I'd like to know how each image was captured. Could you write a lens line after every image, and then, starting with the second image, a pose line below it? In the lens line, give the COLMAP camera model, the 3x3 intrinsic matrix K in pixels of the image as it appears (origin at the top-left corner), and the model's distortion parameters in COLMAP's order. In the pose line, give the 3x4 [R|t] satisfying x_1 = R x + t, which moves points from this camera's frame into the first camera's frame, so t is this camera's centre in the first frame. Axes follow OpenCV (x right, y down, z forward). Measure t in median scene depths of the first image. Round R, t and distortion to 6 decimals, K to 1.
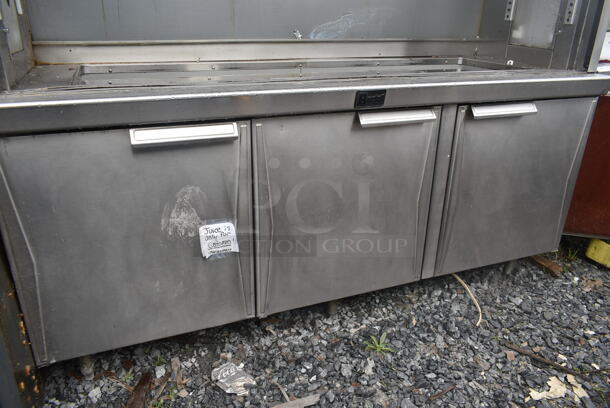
lens RADIAL K [[470.4, 0, 303.6], [0, 470.4, 206.5], [0, 0, 1]] dist [-0.019909, 0.001665]
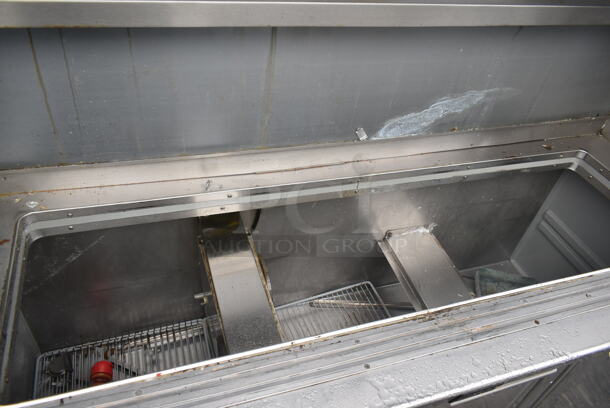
lens RADIAL K [[470.4, 0, 304.9], [0, 470.4, 200.9], [0, 0, 1]] dist [-0.019909, 0.001665]
pose [[0.993791, 0.110958, 0.008169, -0.099042], [-0.108727, 0.952981, 0.282854, -0.525477], [0.023601, -0.281986, 0.959128, 0.397033]]
